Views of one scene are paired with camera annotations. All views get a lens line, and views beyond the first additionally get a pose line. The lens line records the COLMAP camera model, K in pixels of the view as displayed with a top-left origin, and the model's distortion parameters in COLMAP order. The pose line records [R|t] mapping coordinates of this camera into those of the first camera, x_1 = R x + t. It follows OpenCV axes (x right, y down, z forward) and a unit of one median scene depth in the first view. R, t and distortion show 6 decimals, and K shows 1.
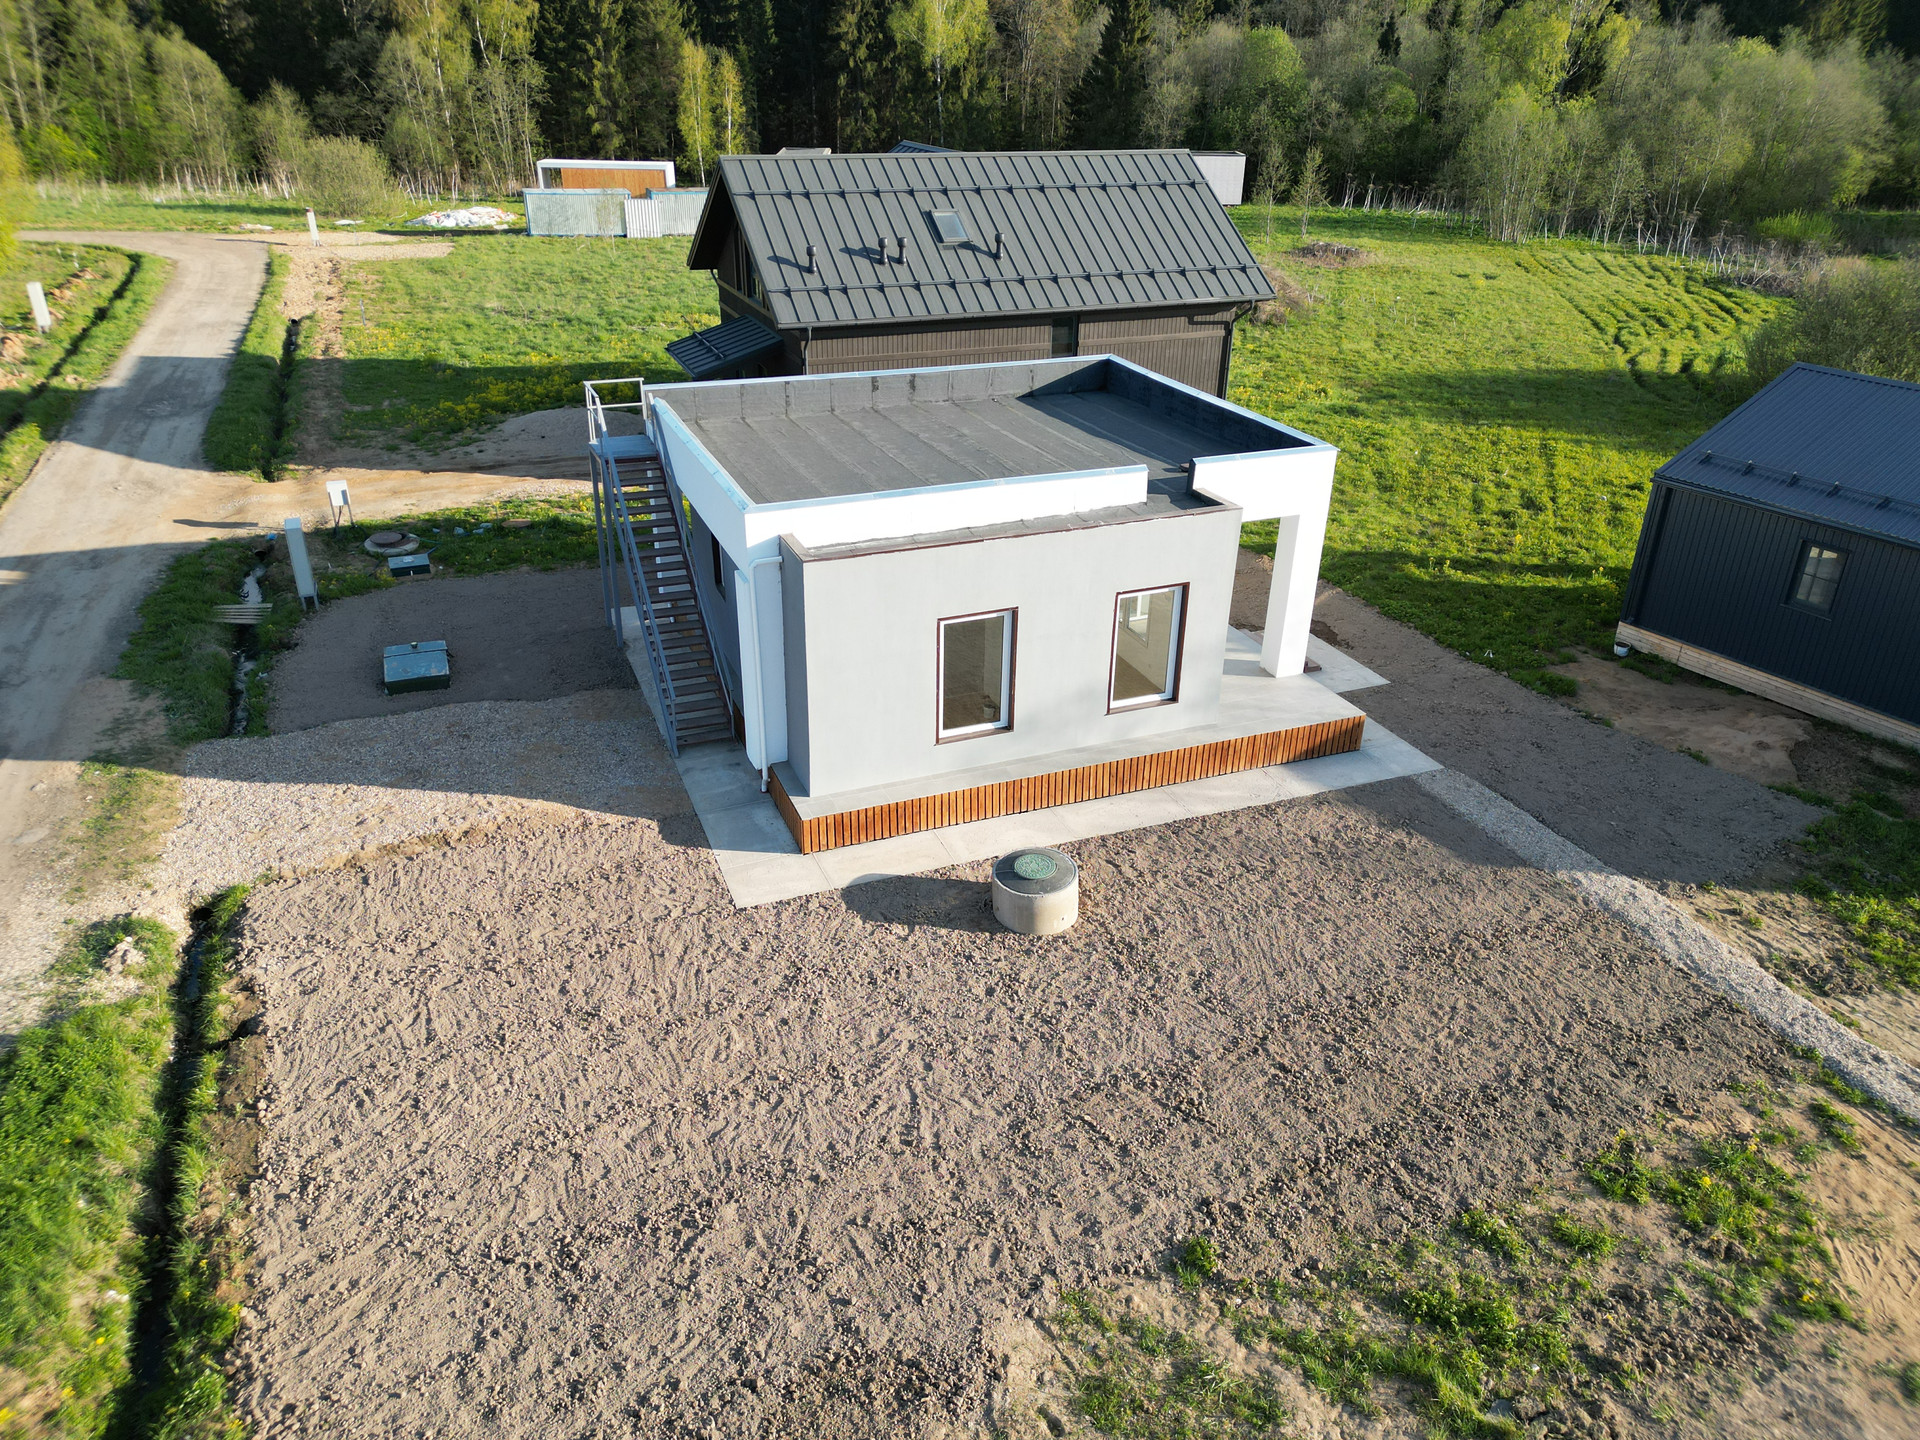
lens RADIAL K [[1338.1, 0, 963.4], [0, 1338.1, 711.2], [0, 0, 1]] dist [0.065590, -0.061155]
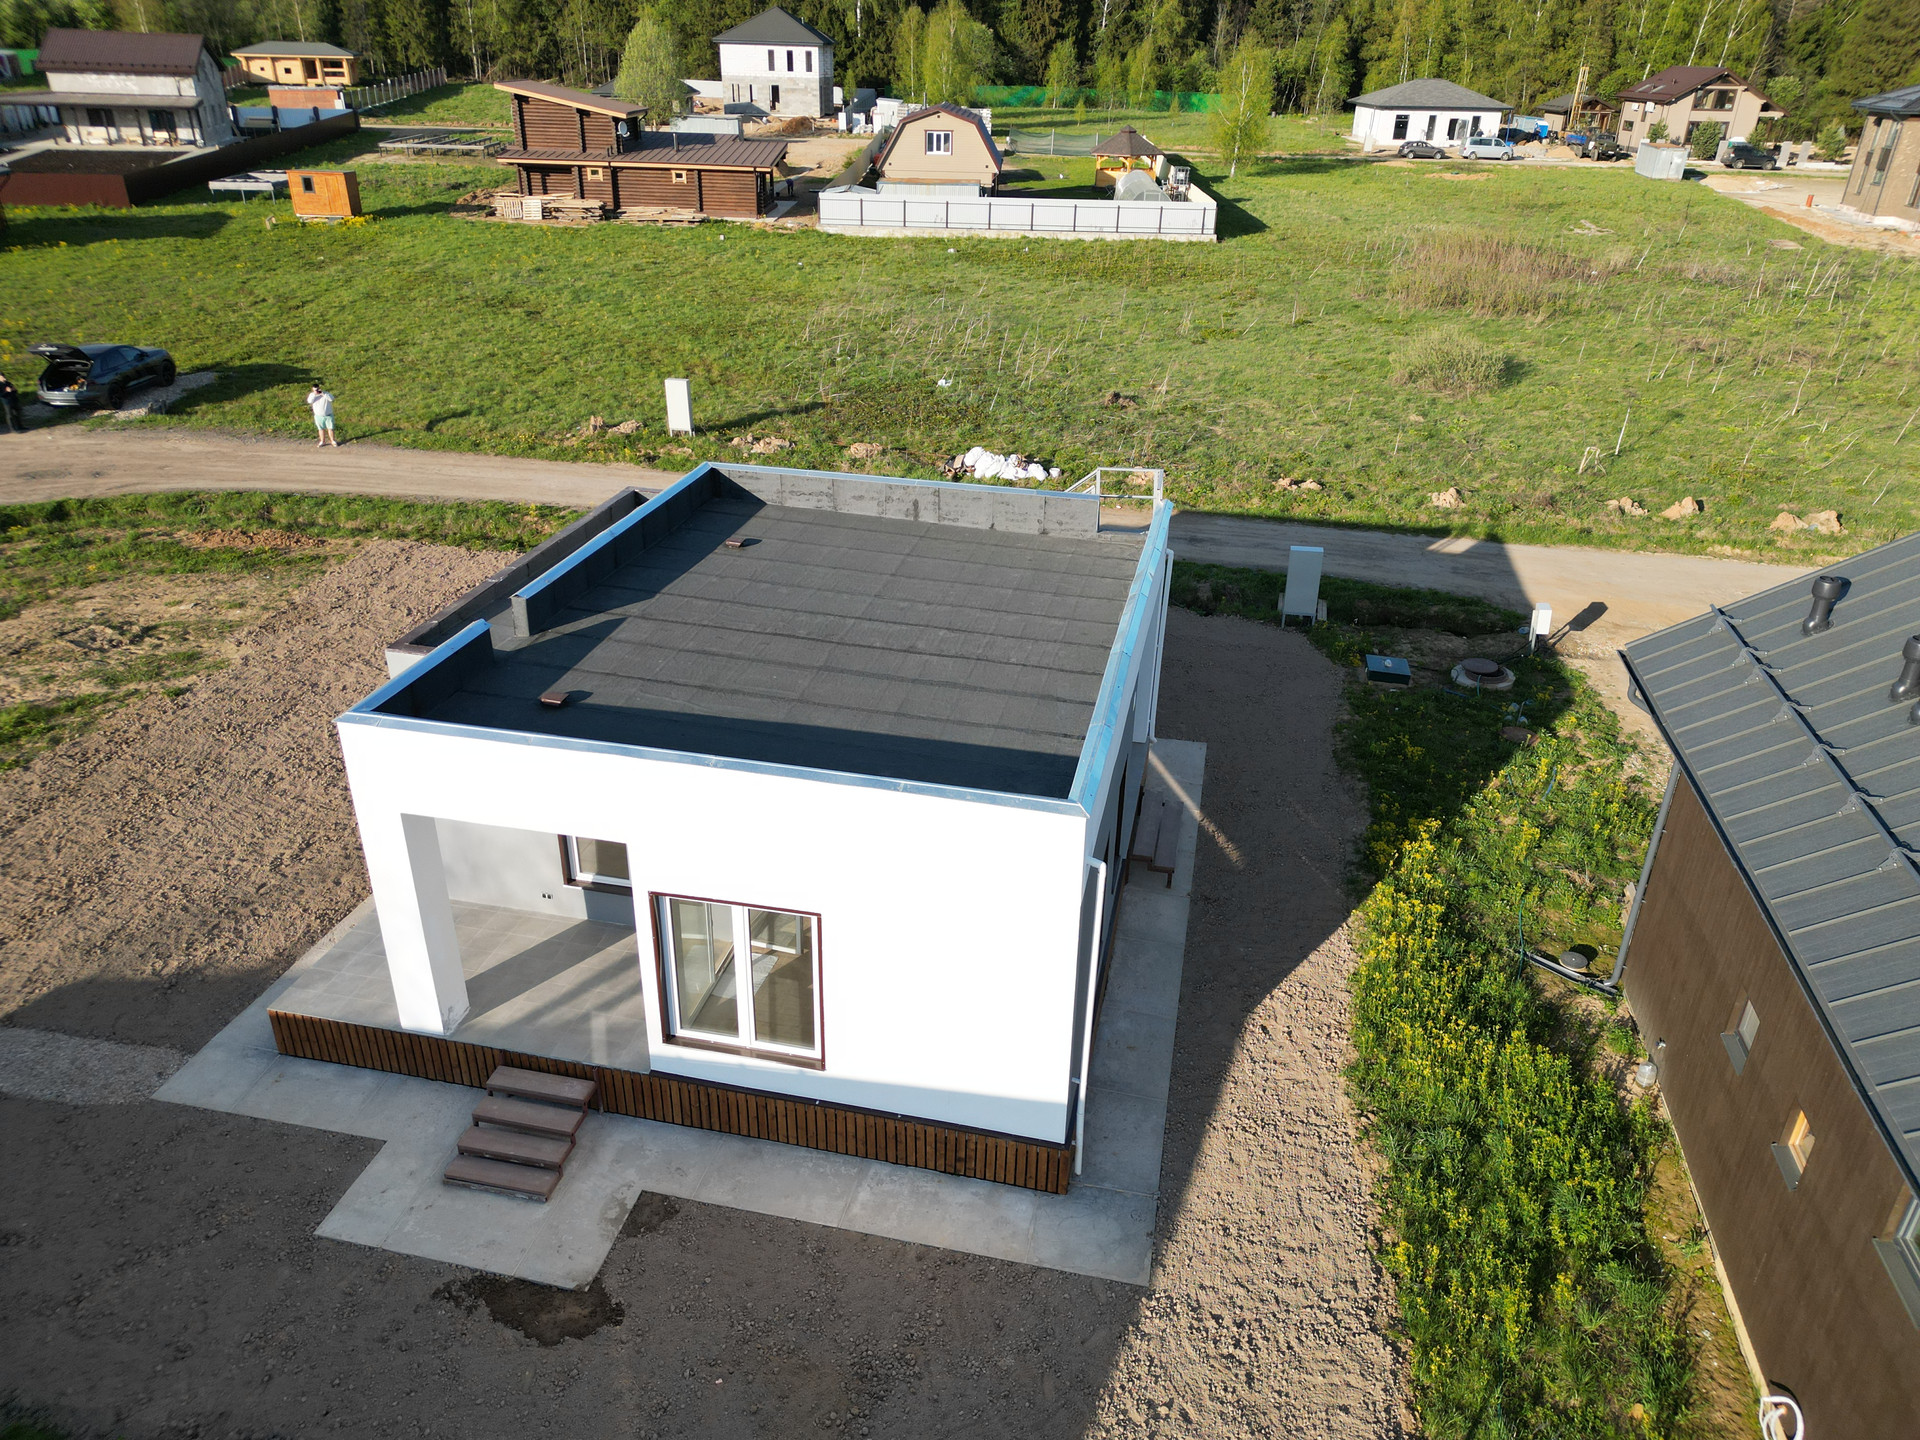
lens RADIAL K [[1338.1, 0, 963.4], [0, 1338.1, 711.2], [0, 0, 1]] dist [0.065590, -0.061155]
pose [[-0.565202, 0.343722, -0.749934, 0.571710], [-0.391709, 0.688228, 0.610660, -0.684971], [0.726023, 0.638903, -0.254349, 1.340427]]
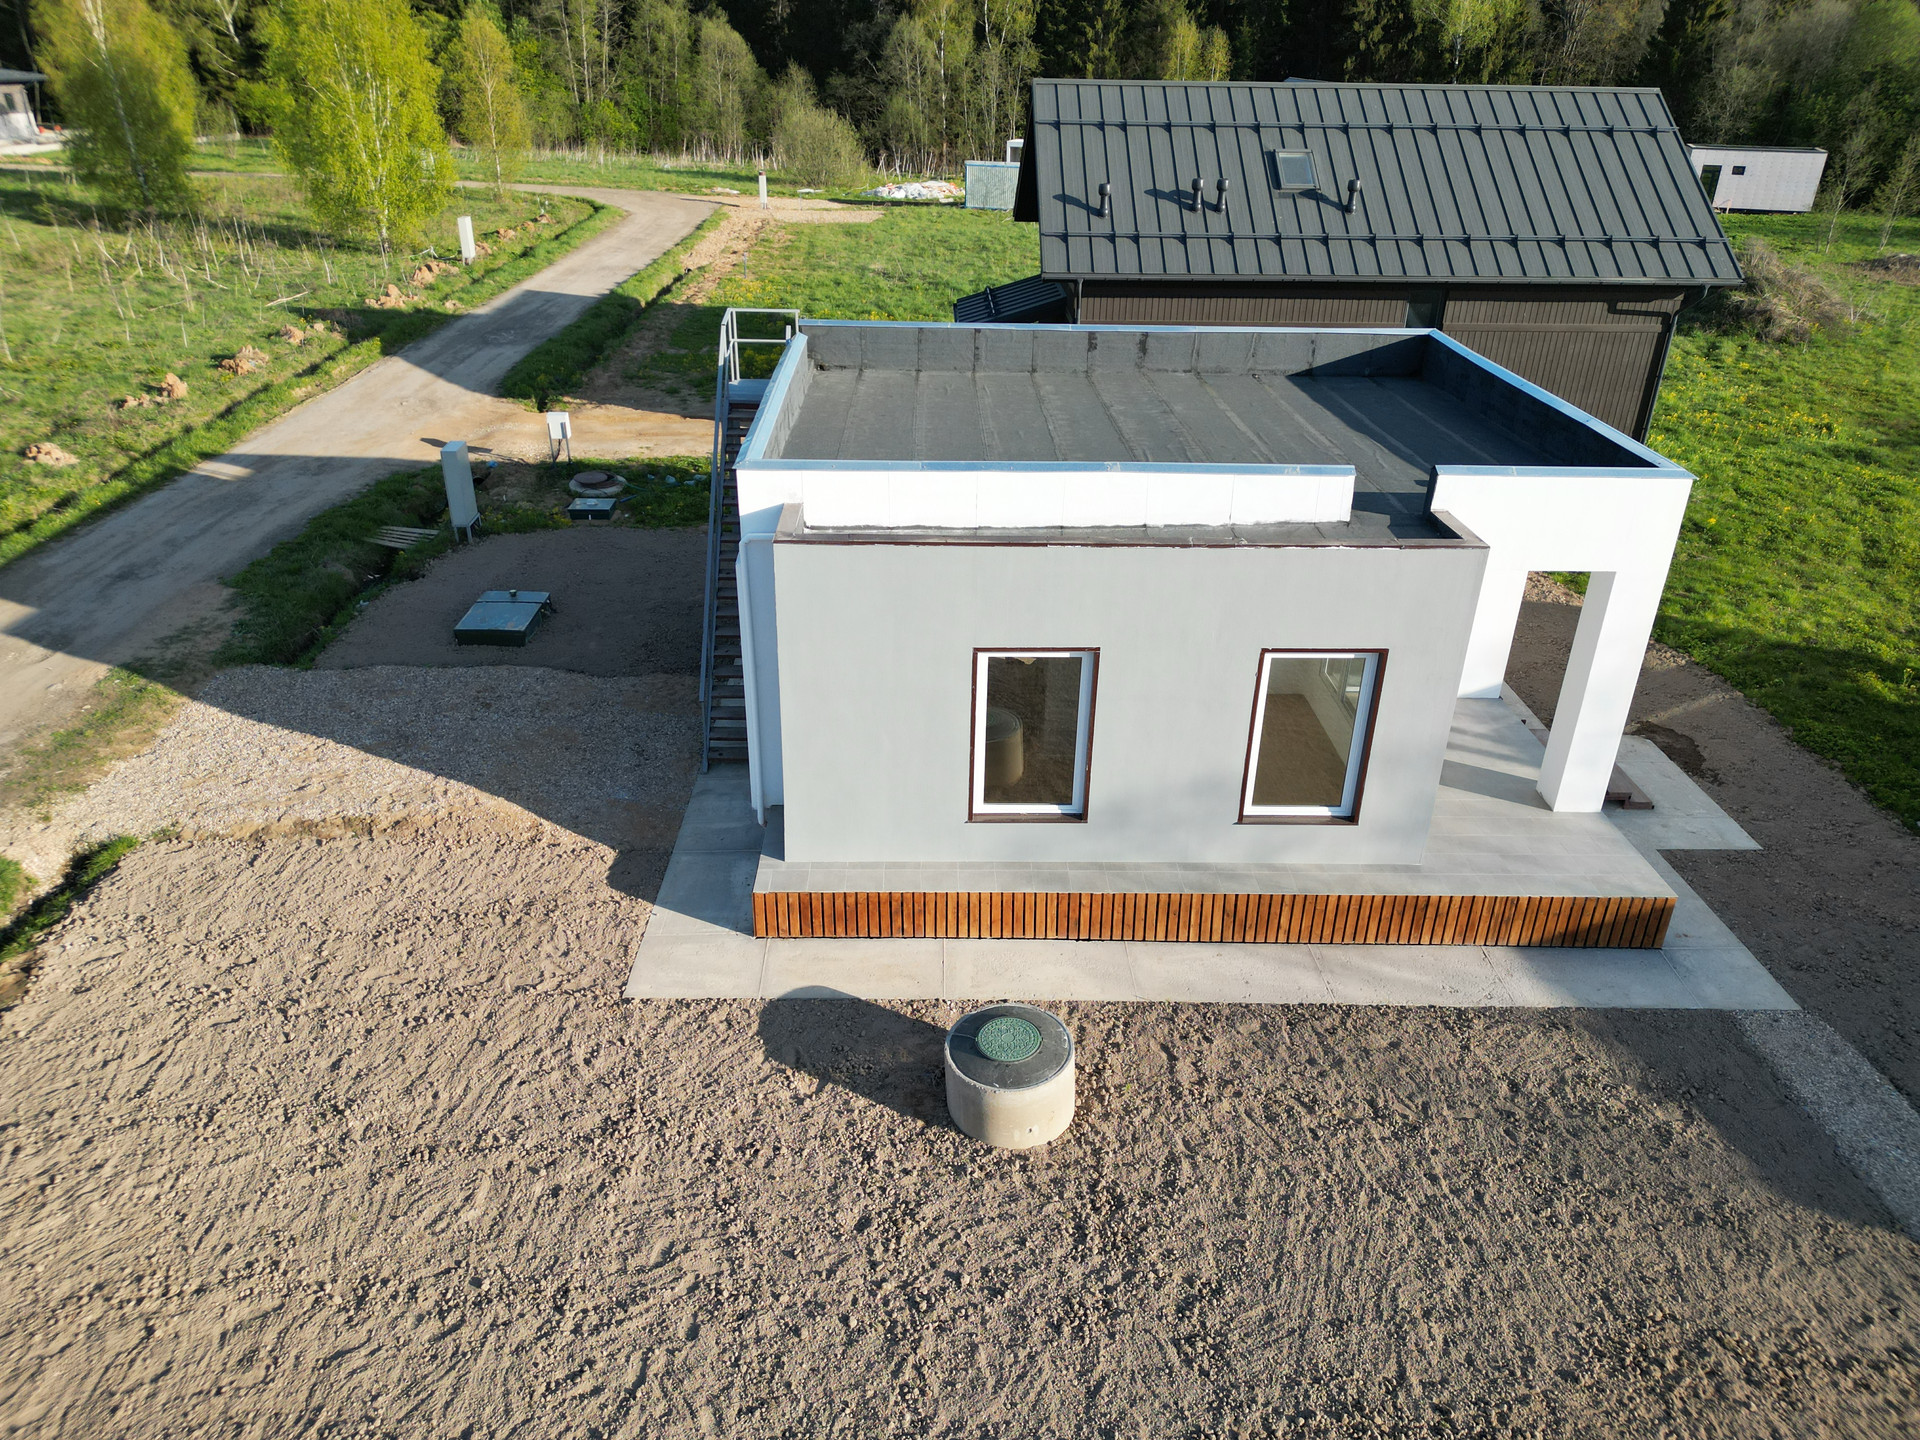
lens RADIAL K [[1338.1, 0, 963.4], [0, 1338.1, 711.2], [0, 0, 1]] dist [0.065590, -0.061155]
pose [[0.934636, 0.160783, -0.317182, 0.172343], [-0.162078, 0.986522, 0.022483, -0.043670], [0.316522, 0.030395, 0.948098, 0.284096]]
